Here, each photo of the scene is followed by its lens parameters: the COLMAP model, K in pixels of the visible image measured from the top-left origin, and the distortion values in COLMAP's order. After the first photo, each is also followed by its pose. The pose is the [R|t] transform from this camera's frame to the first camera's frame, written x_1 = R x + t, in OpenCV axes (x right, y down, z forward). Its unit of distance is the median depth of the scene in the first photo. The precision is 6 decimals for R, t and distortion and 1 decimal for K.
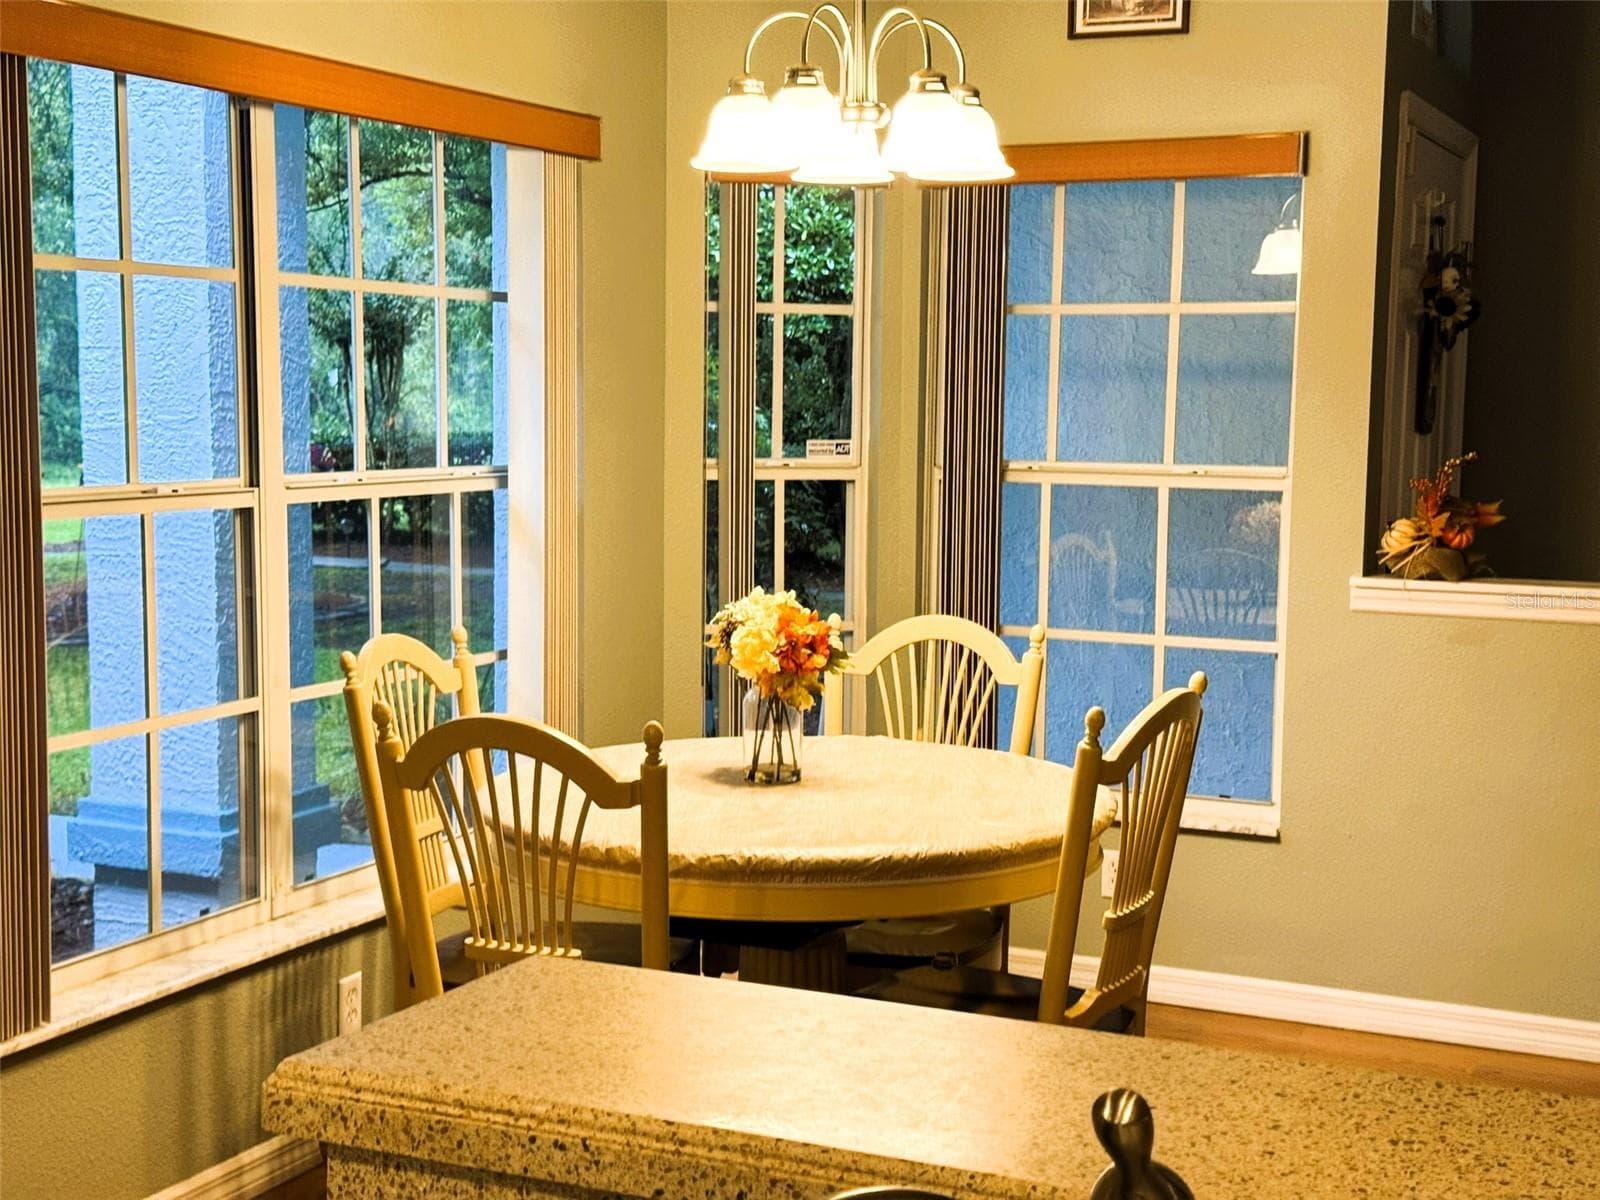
lens RADIAL K [[2141.6, 0, 800.0], [0, 2141.6, 600.0], [0, 0, 1]] dist [0.076575, -0.017586]
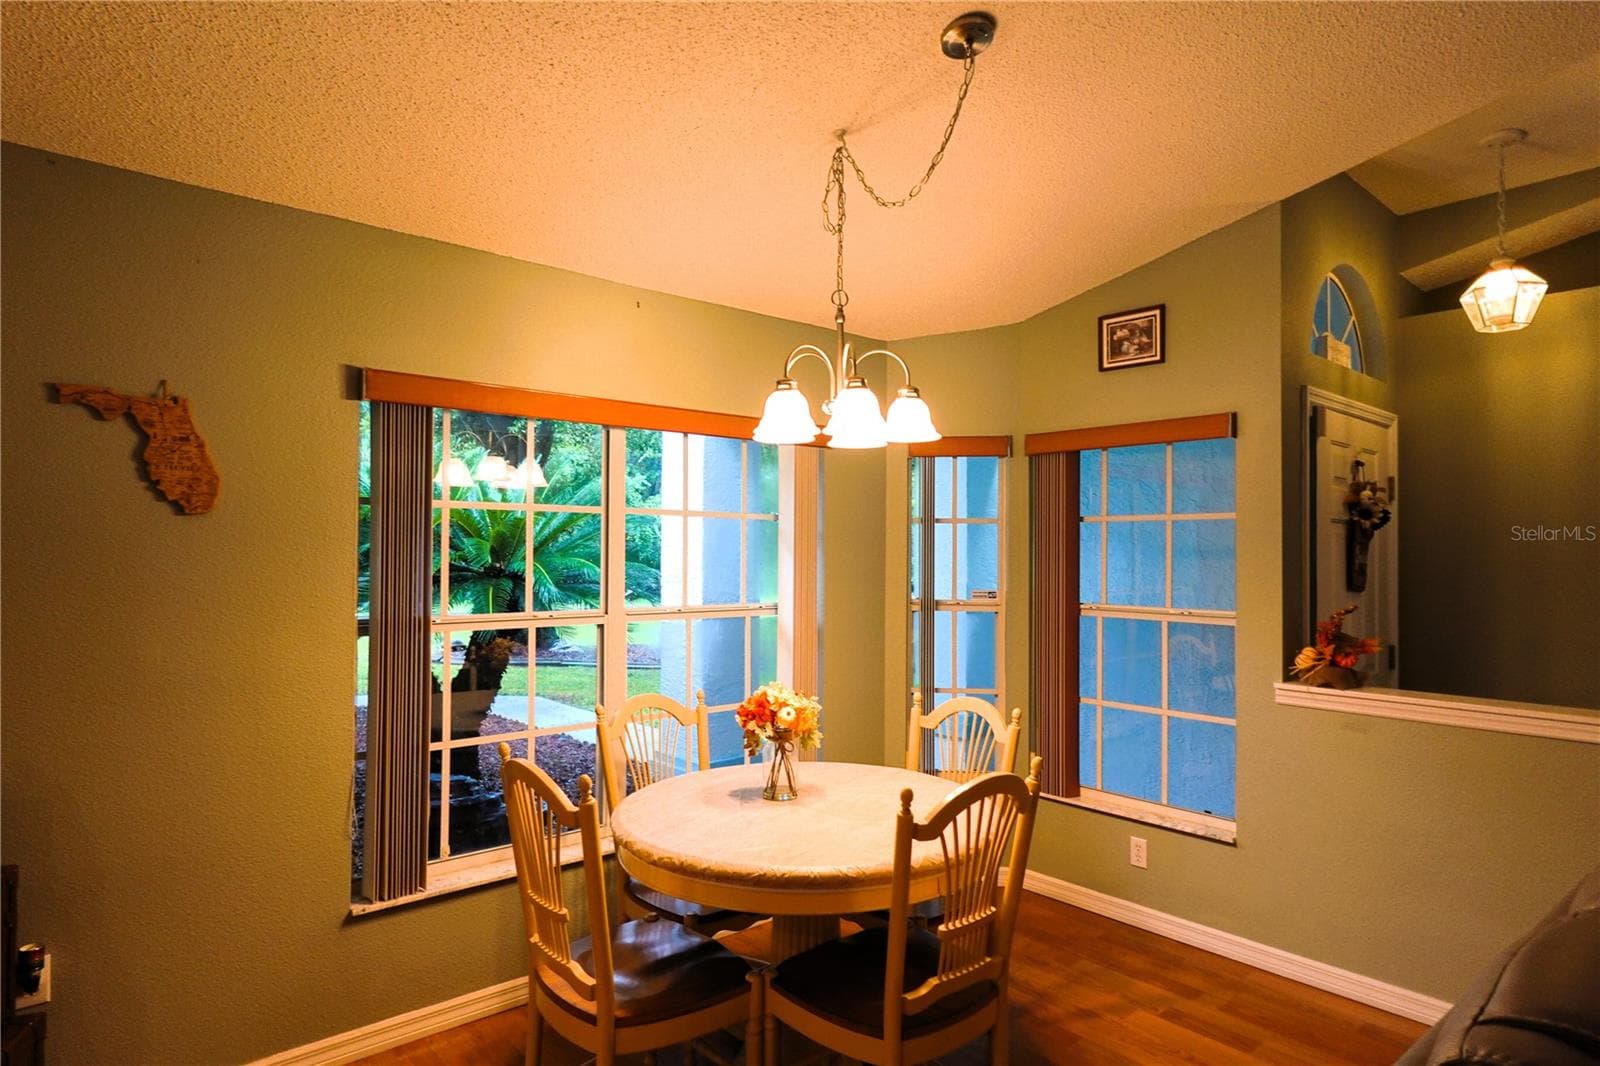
lens RADIAL K [[898.1, 0, 800.0], [0, 898.1, 533.0], [0, 0, 1]] dist [0.001650, 0.000207]
pose [[0.920110, -0.010571, -0.391517, 0.196925], [-0.037908, 0.992539, -0.115887, -0.030221], [0.389821, 0.121471, 0.912844, 0.241614]]
